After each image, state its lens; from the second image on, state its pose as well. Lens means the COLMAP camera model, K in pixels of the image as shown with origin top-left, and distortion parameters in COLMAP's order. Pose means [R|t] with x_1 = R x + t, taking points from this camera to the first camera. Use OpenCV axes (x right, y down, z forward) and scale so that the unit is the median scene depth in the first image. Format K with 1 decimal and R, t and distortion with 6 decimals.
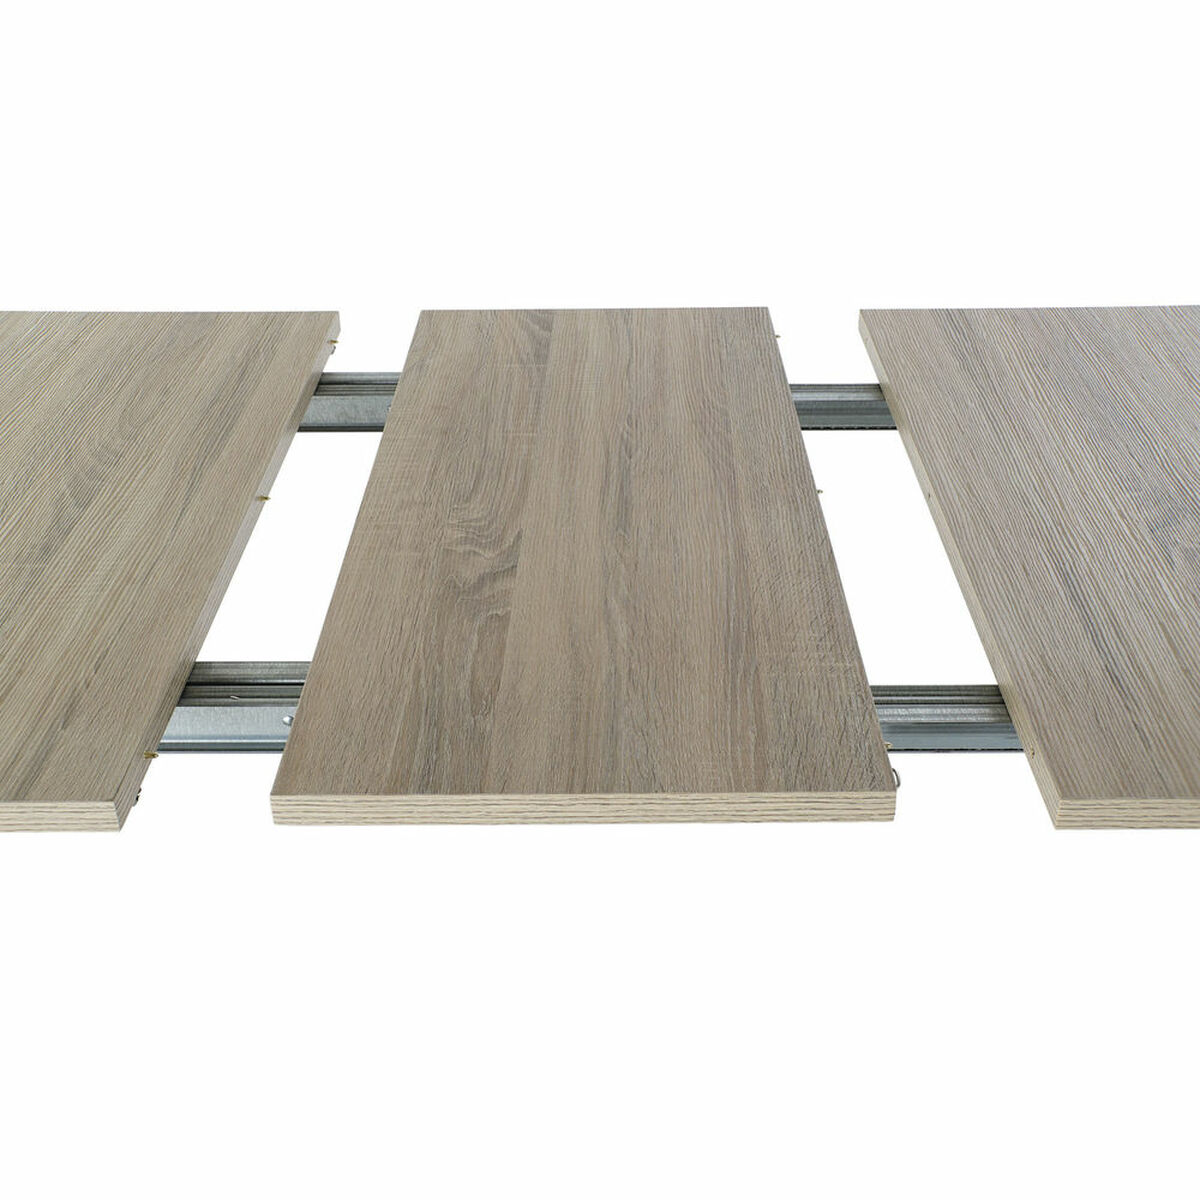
lens RADIAL K [[1648.1, 0, 601.3], [0, 1648.1, 598.2], [0, 0, 1]] dist [0.024770, 0.000000]
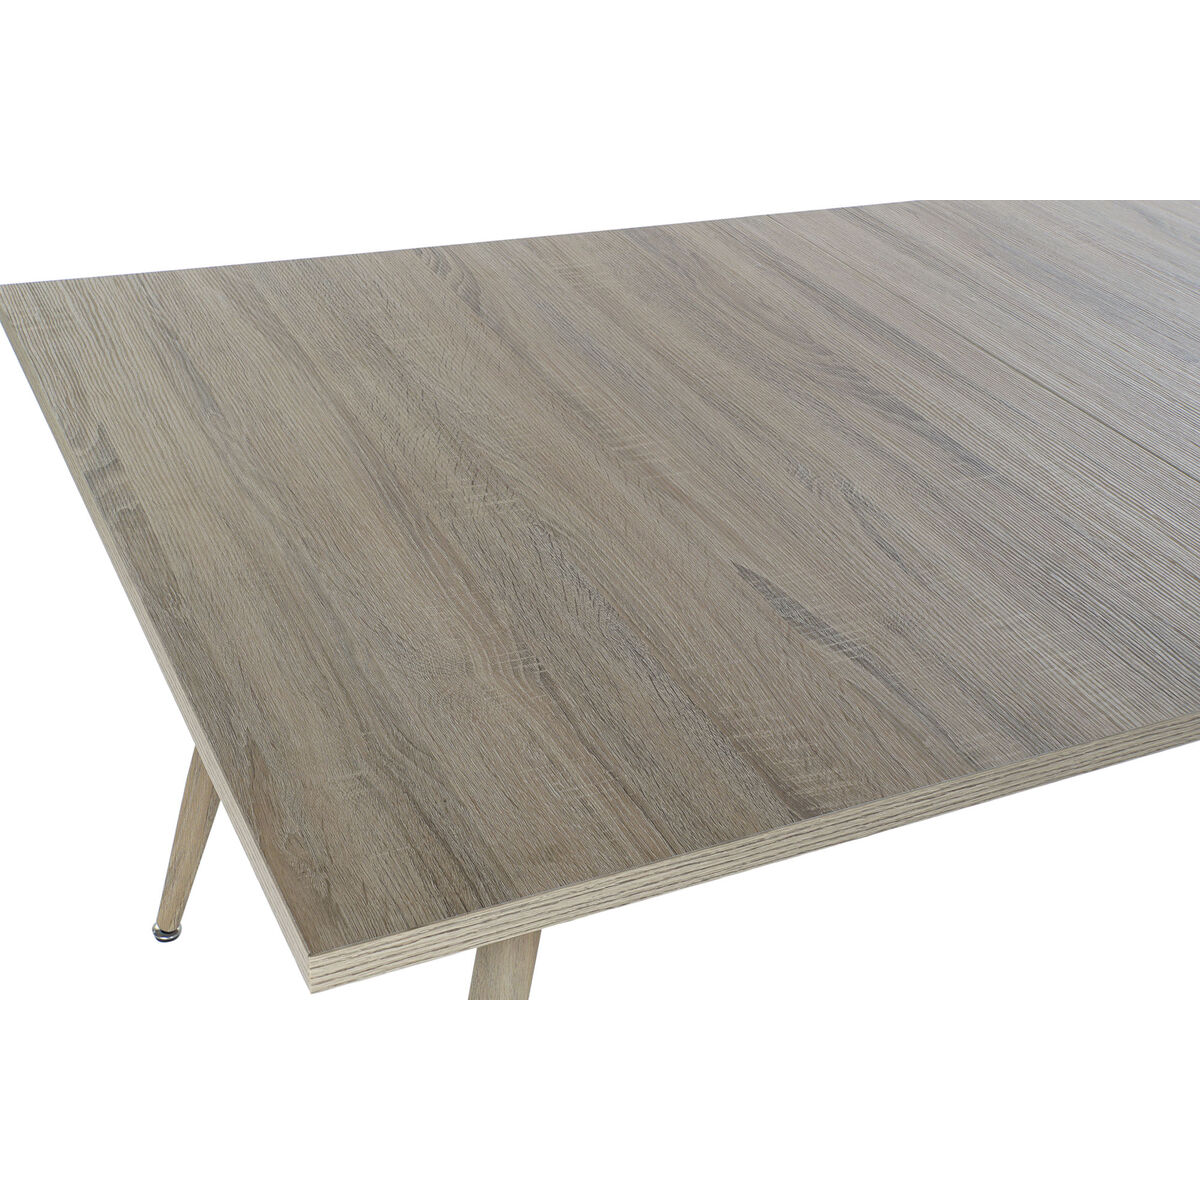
lens RADIAL K [[1486.7, 0, 600.0], [0, 1486.7, 602.6], [0, 0, 1]] dist [0.100969, 0.000000]
pose [[0.894432, -0.189746, 0.404954, -0.235871], [0.144246, 0.979535, 0.140373, -0.027054], [-0.423301, -0.067141, 0.903498, 0.051850]]
